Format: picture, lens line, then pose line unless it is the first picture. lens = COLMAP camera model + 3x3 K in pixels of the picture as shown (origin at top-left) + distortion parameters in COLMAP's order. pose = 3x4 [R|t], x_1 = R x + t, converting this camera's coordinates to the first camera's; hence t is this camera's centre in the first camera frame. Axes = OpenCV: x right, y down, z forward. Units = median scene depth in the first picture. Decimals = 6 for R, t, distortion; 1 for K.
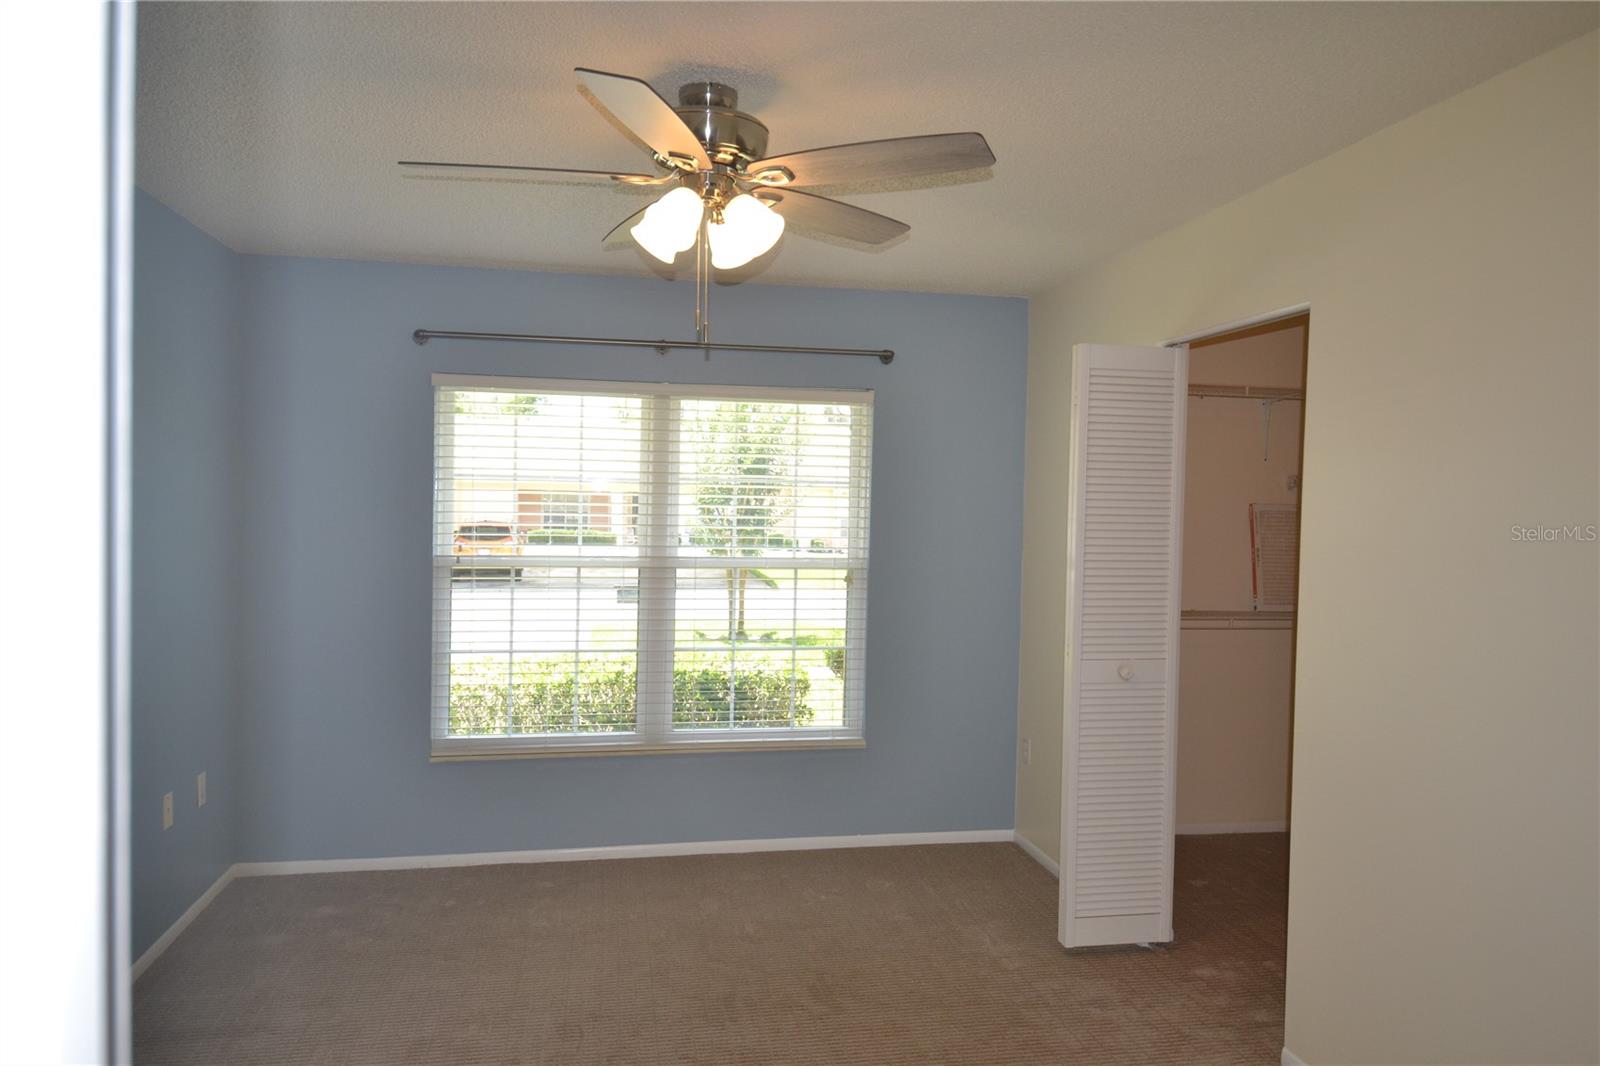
lens RADIAL K [[1044.1, 0, 773.2], [0, 1044.1, 519.6], [0, 0, 1]] dist [0.035622, -0.043804]
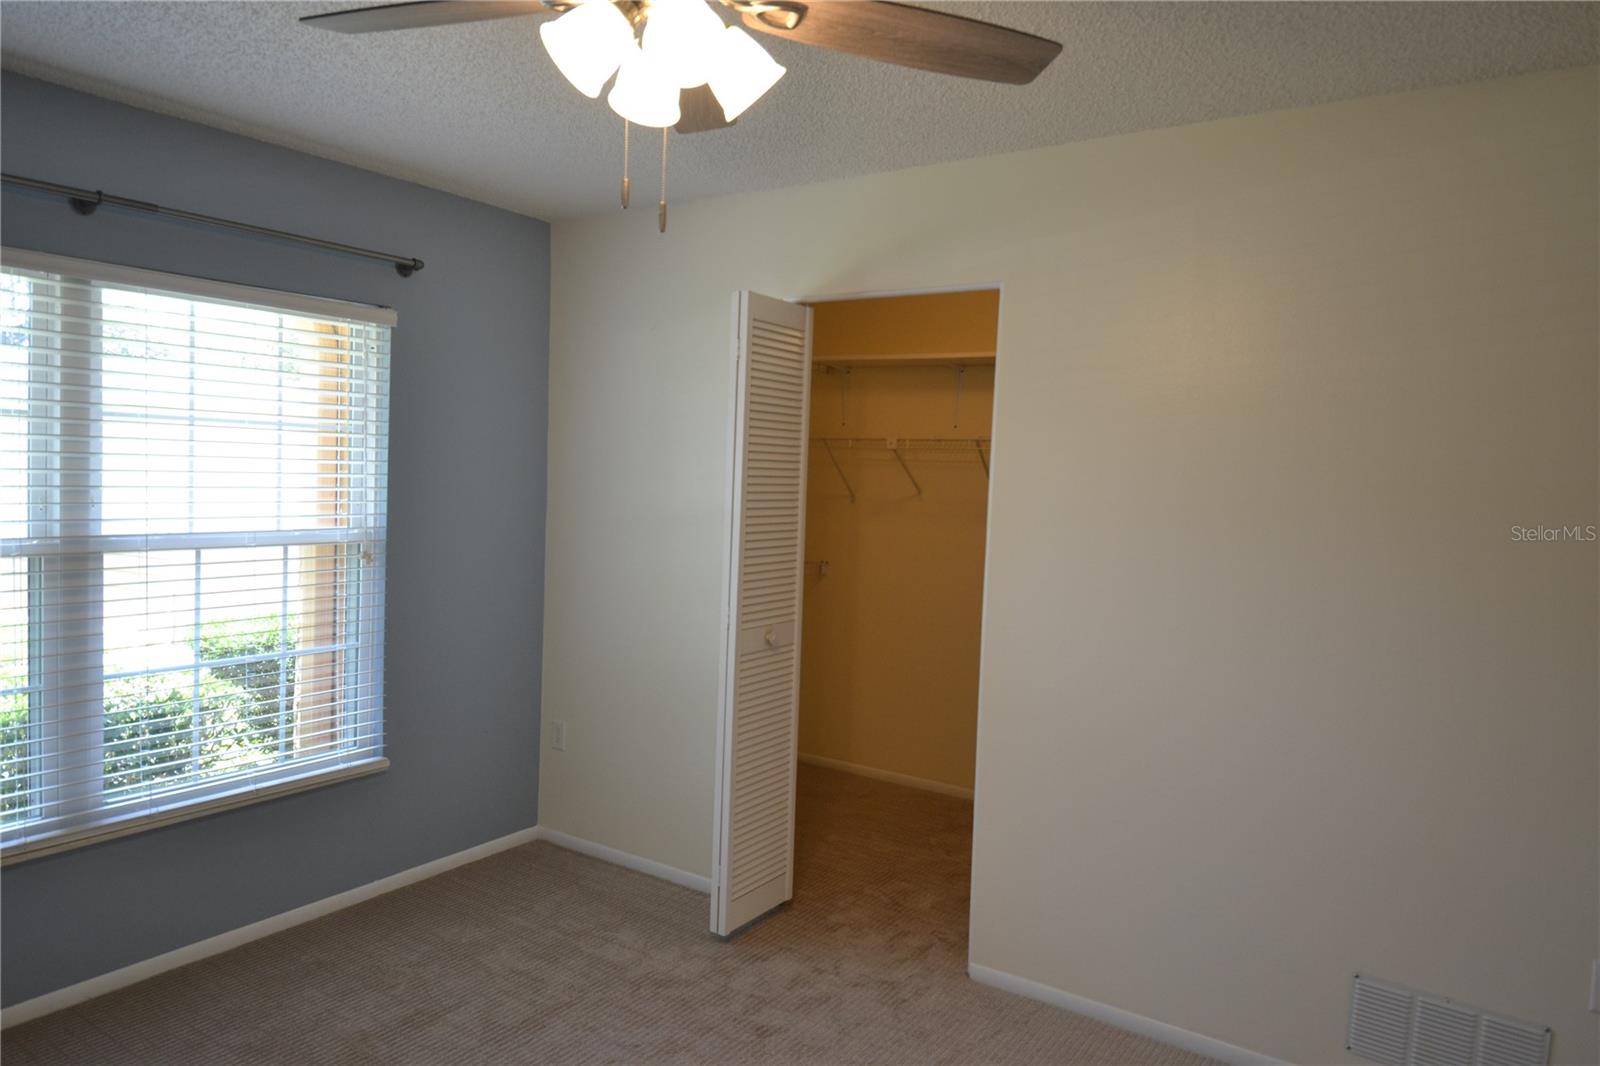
lens RADIAL K [[1044.1, 0, 793.4], [0, 1044.1, 532.8], [0, 0, 1]] dist [0.035622, -0.043804]
pose [[0.685970, -0.038933, 0.726588, -0.270499], [-0.006978, 0.998170, 0.060072, -0.007685], [-0.727596, -0.046278, 0.684443, 0.256081]]
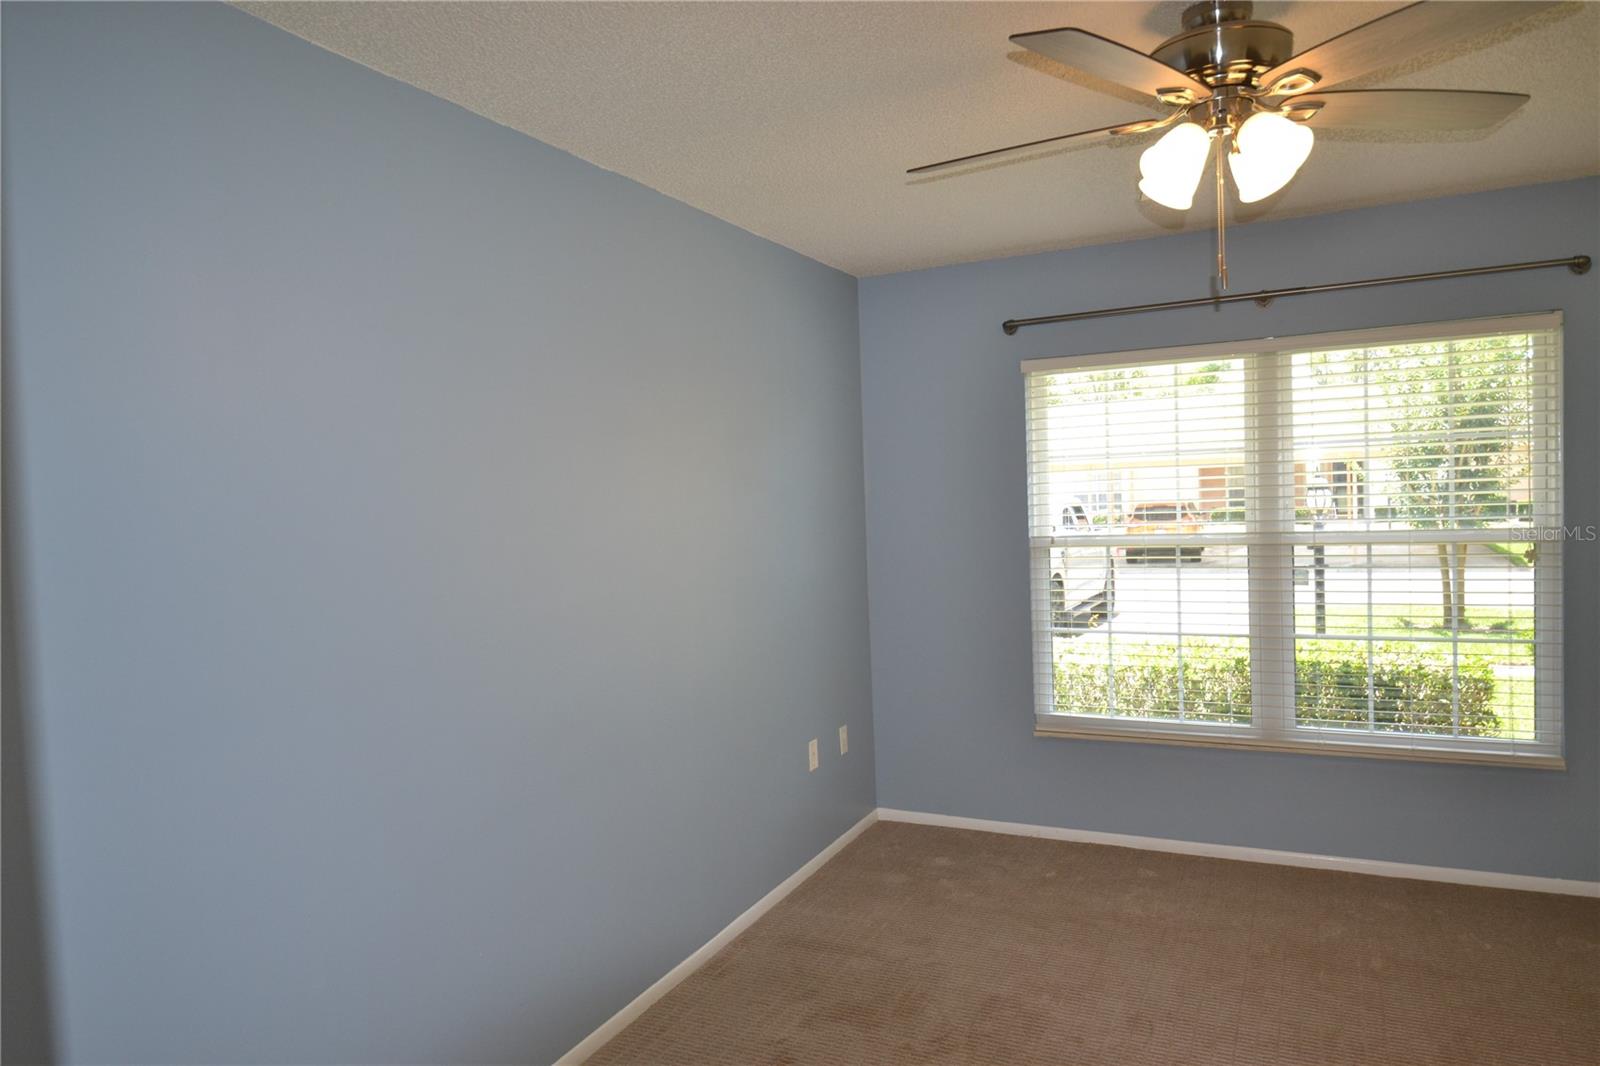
lens RADIAL K [[1044.1, 0, 799.9], [0, 1044.1, 528.9], [0, 0, 1]] dist [0.035622, -0.043804]
pose [[0.801715, -0.028120, -0.597044, 0.104934], [0.044714, 0.998915, 0.012996, 0.002615], [0.596031, -0.037115, 0.802103, 0.037613]]
